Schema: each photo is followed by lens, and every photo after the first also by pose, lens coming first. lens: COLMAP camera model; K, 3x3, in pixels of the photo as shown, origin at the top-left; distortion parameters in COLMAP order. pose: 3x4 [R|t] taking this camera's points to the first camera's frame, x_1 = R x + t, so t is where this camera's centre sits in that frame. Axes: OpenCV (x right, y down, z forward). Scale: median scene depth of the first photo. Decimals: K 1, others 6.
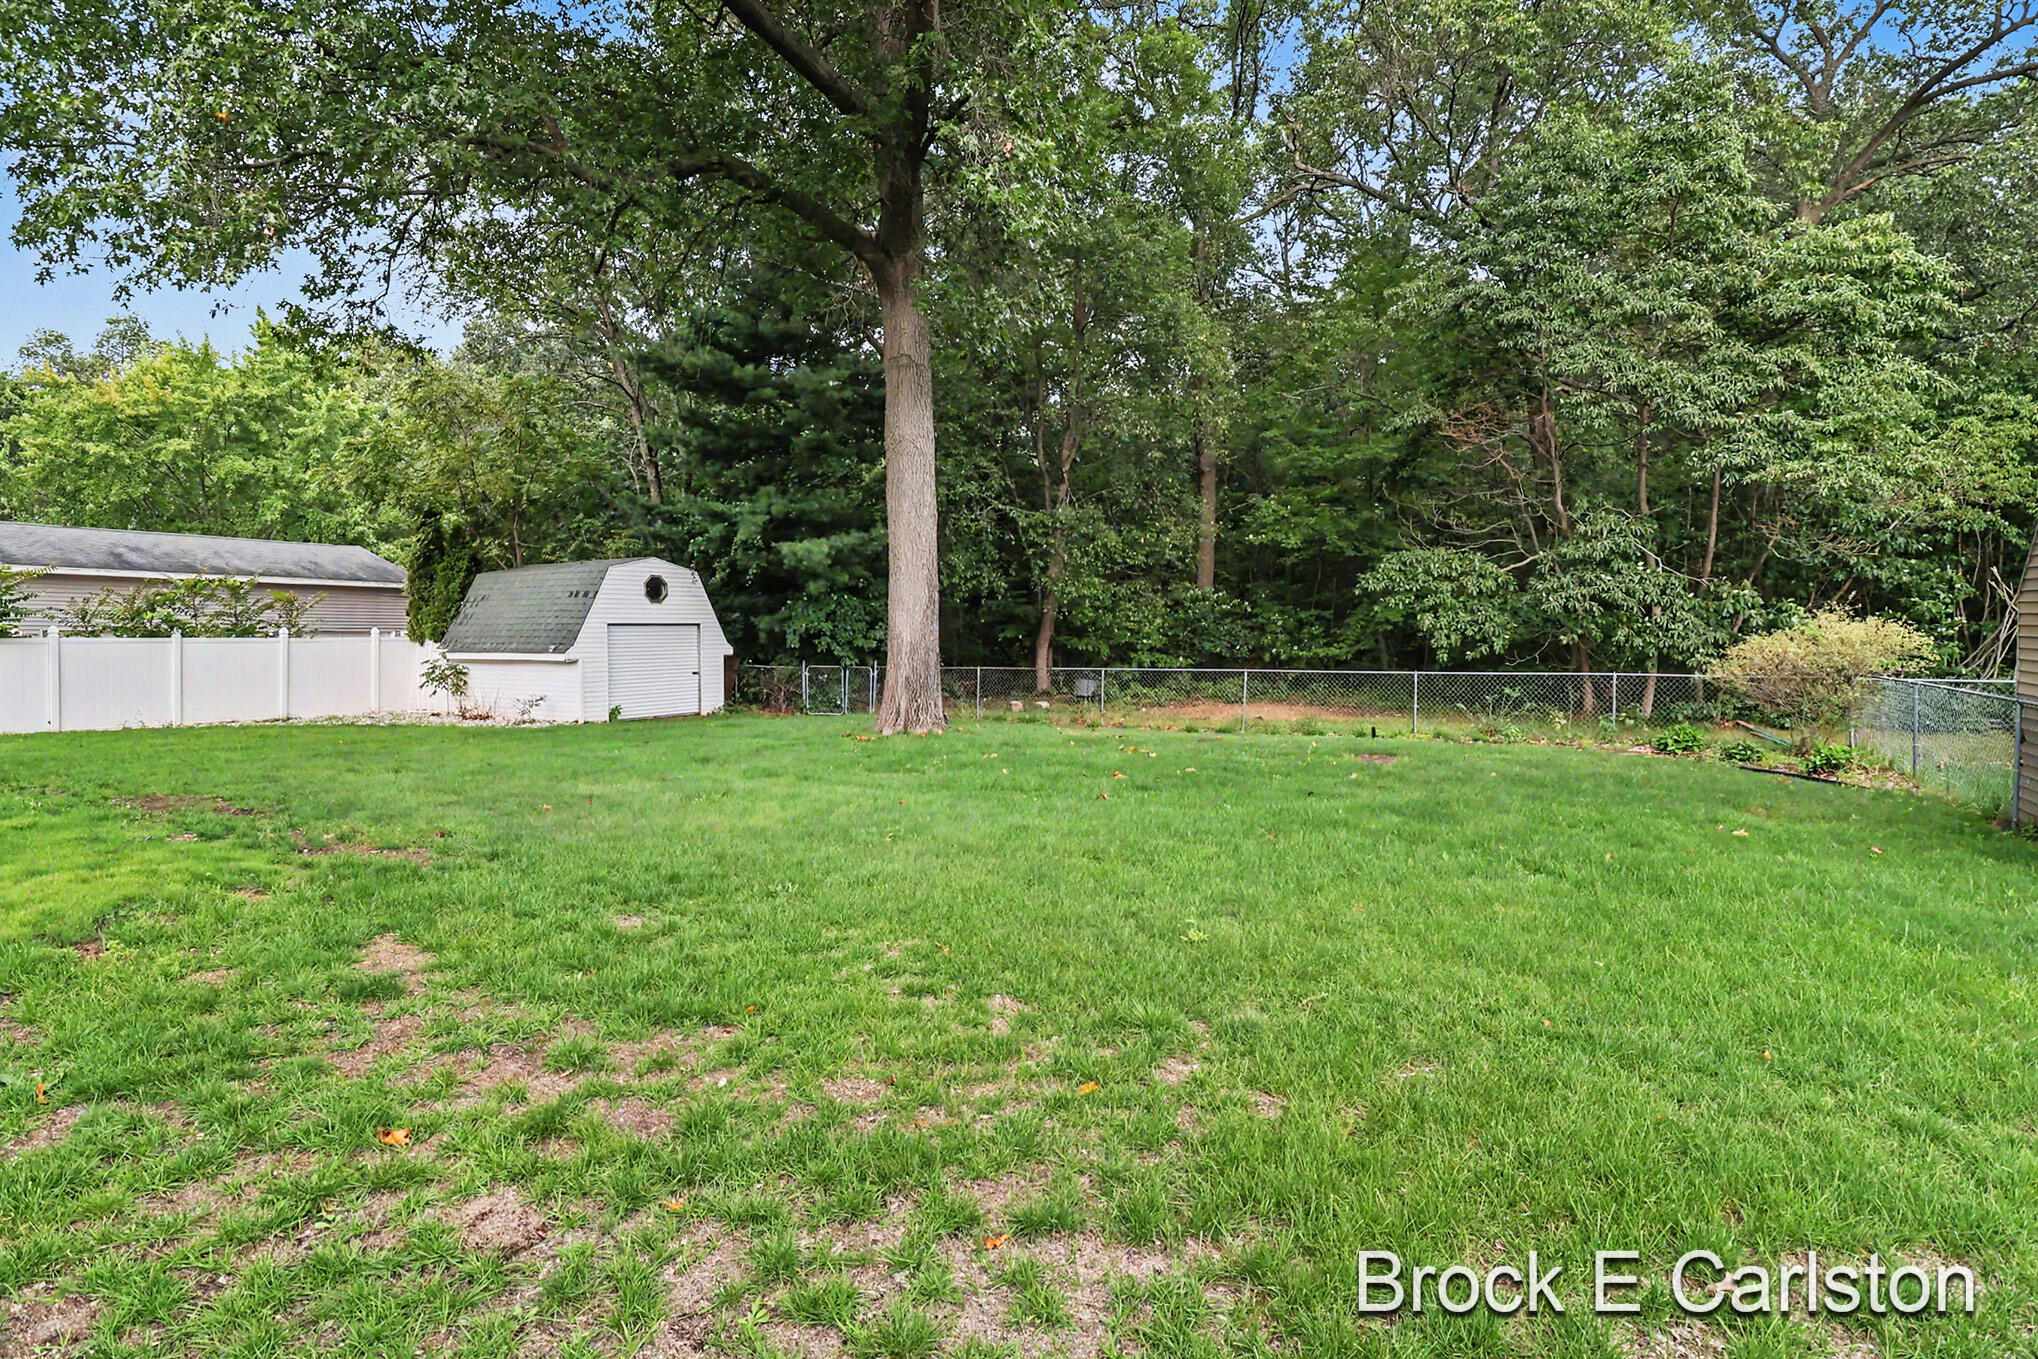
lens RADIAL K [[960.6, 0, 1018.6], [0, 960.6, 643.9], [0, 0, 1]] dist [0.003186, -0.009847]
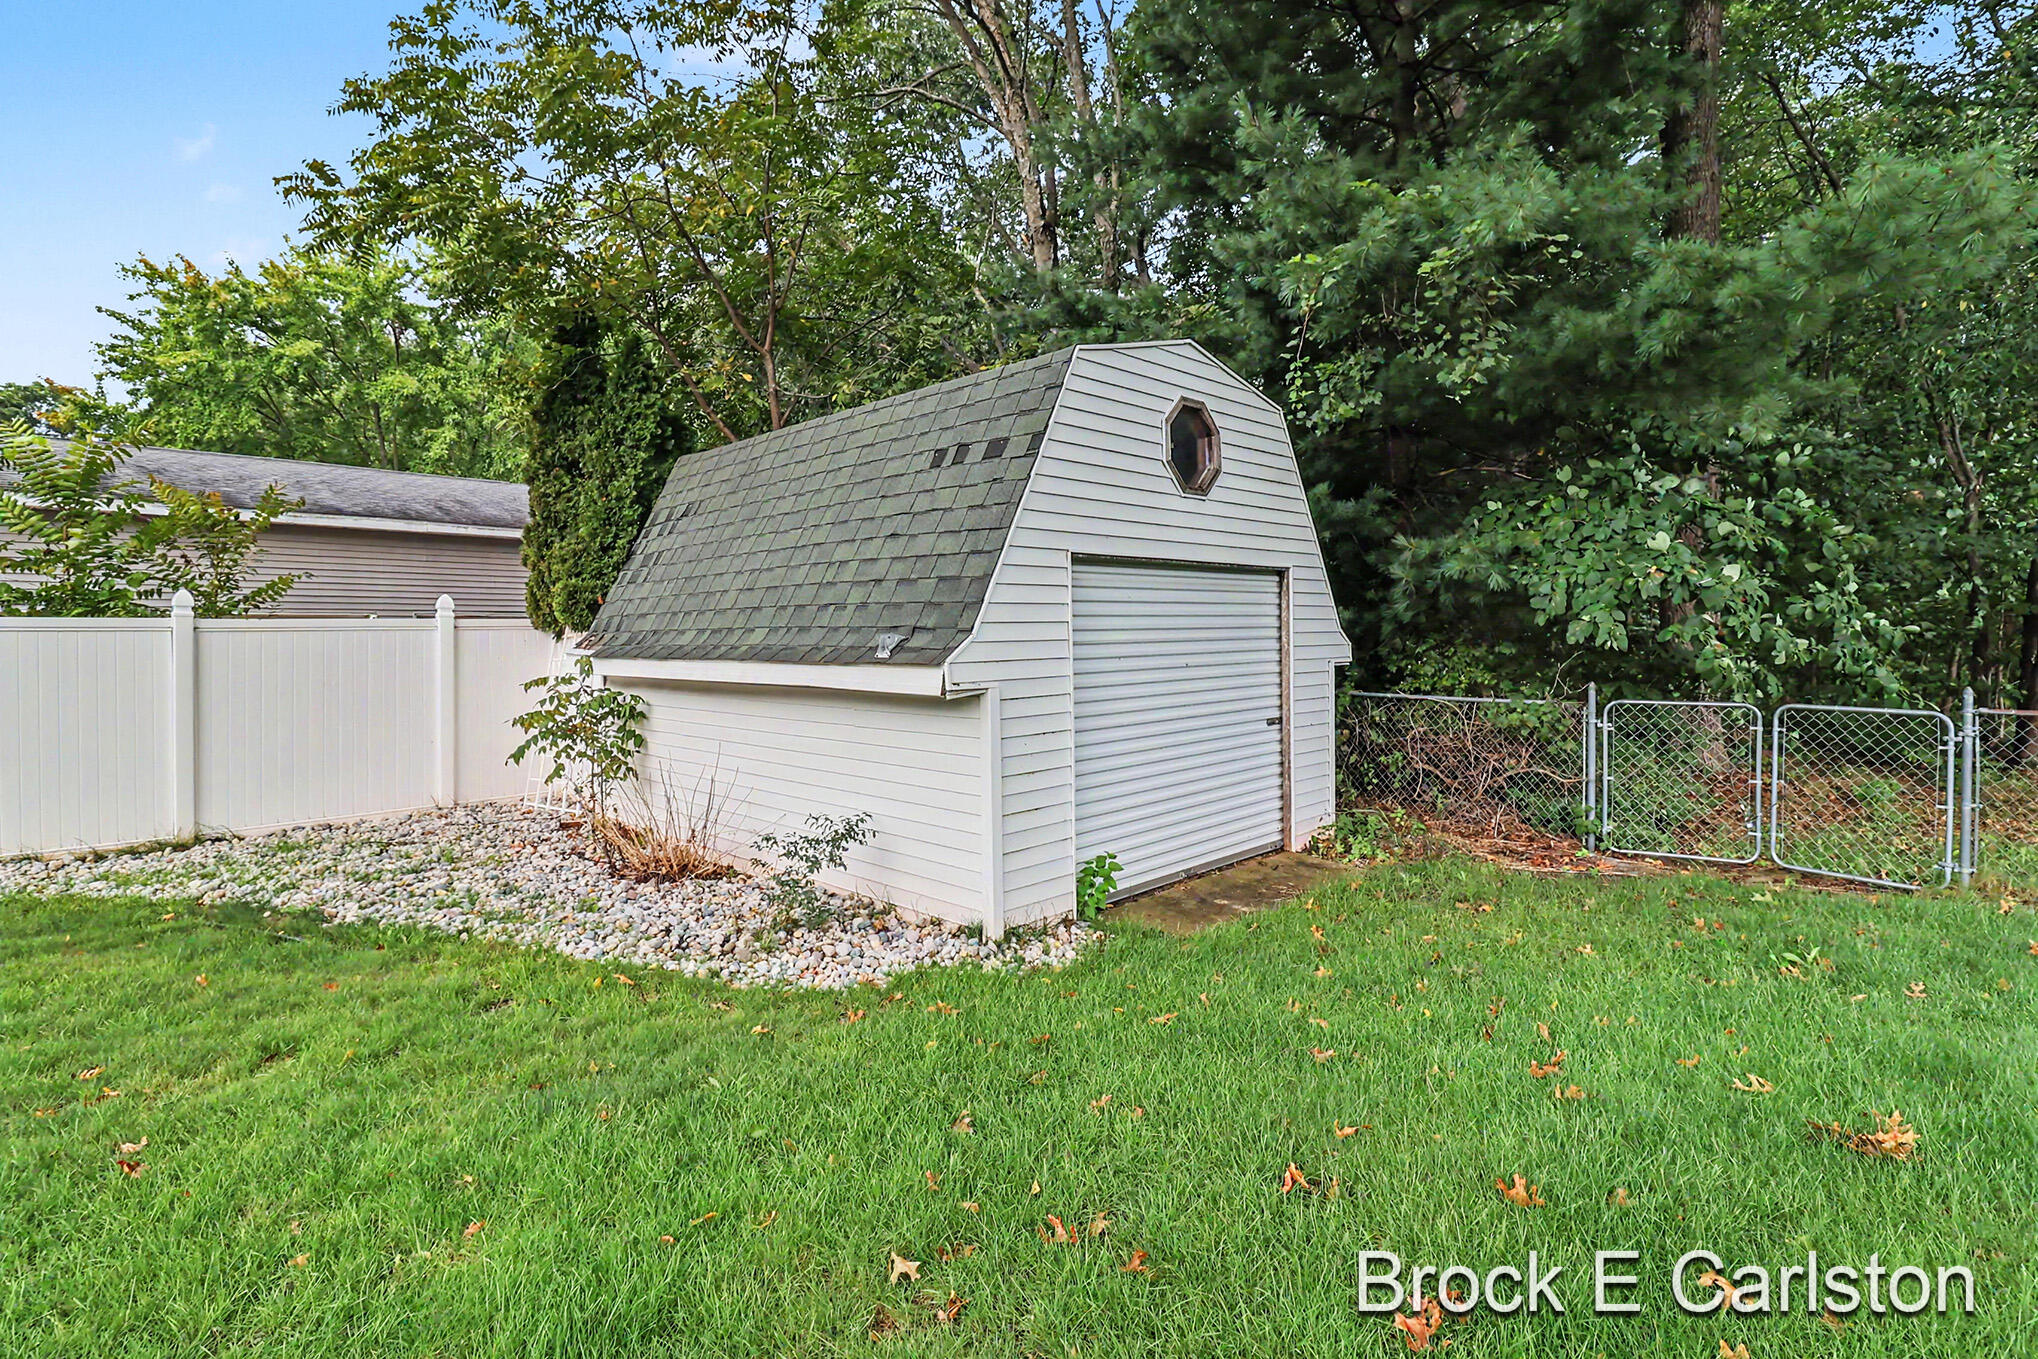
lens RADIAL K [[960.6, 0, 1018.6], [0, 960.6, 643.9], [0, 0, 1]] dist [0.003186, -0.009847]
pose [[0.972316, -0.001801, -0.233665, -0.357008], [0.002851, 0.999987, 0.004154, 0.002861], [0.233654, -0.004706, 0.972308, 0.690065]]
